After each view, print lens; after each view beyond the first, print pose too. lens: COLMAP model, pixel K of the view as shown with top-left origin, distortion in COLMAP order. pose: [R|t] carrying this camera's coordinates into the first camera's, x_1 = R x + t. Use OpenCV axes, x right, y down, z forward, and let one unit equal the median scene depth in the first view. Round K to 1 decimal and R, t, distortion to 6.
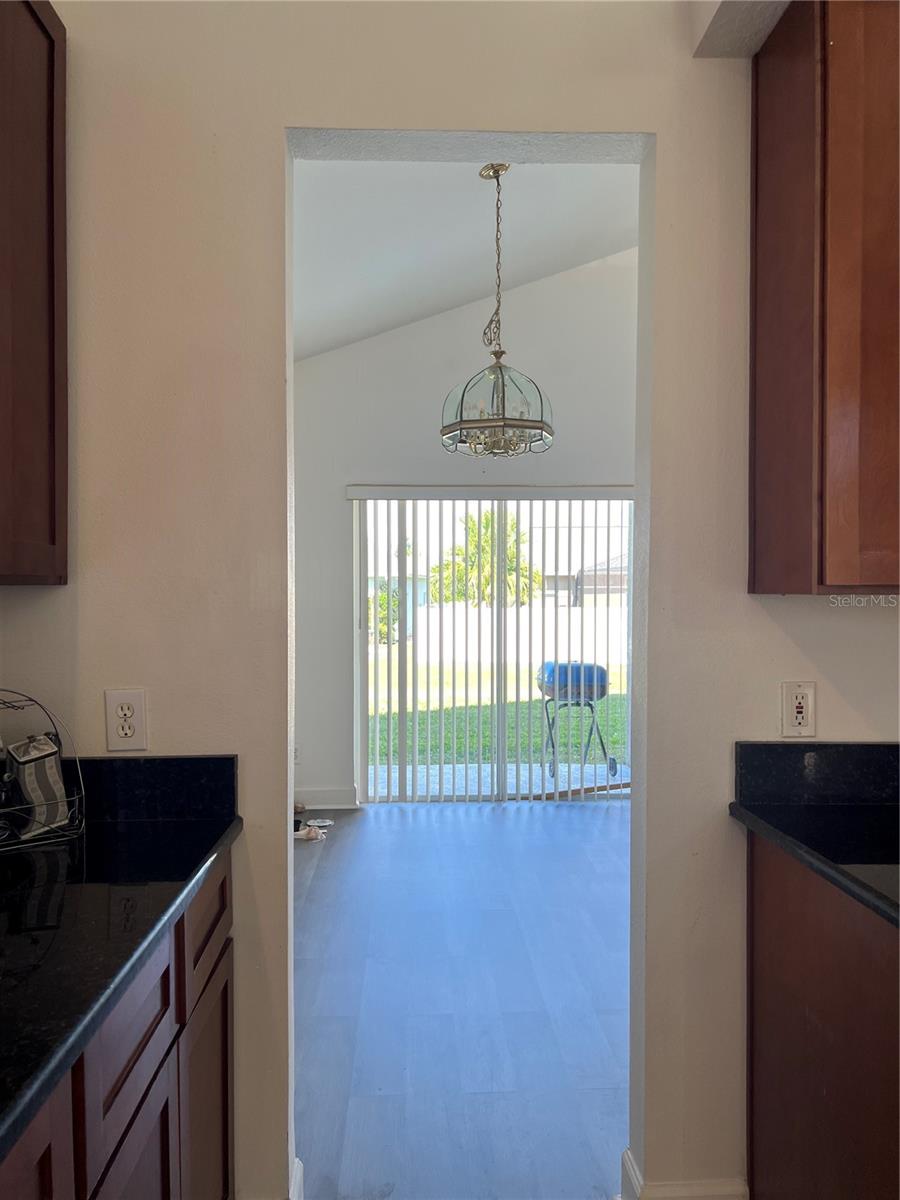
lens RADIAL K [[891.3, 0, 453.6], [0, 891.3, 604.5], [0, 0, 1]] dist [0.035320, -0.000467]
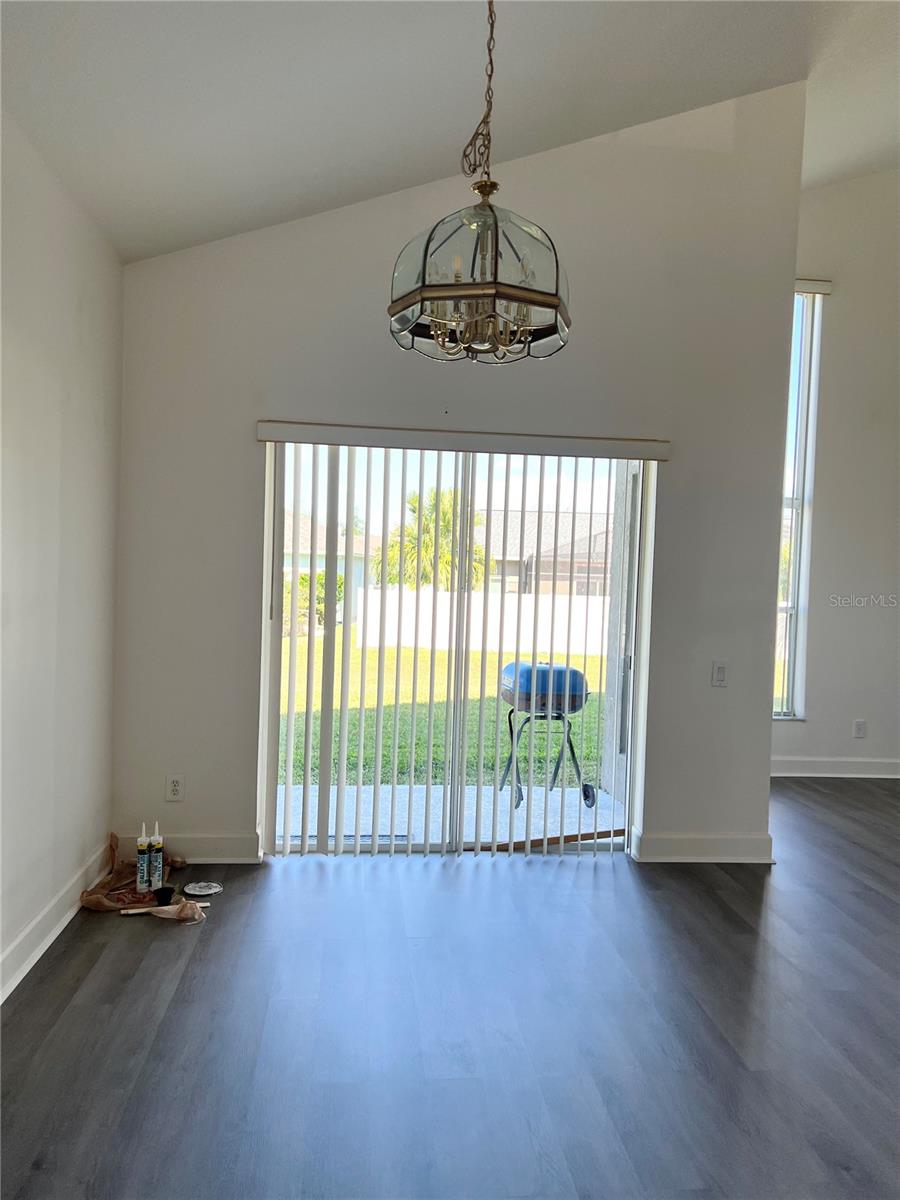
lens RADIAL K [[891.3, 0, 453.6], [0, 891.3, 604.5], [0, 0, 1]] dist [0.035320, -0.000467]
pose [[0.997554, 0.031695, 0.062295, -0.001260], [-0.032895, 0.999291, 0.018338, -0.002535], [-0.061670, -0.020342, 0.997889, 0.254555]]
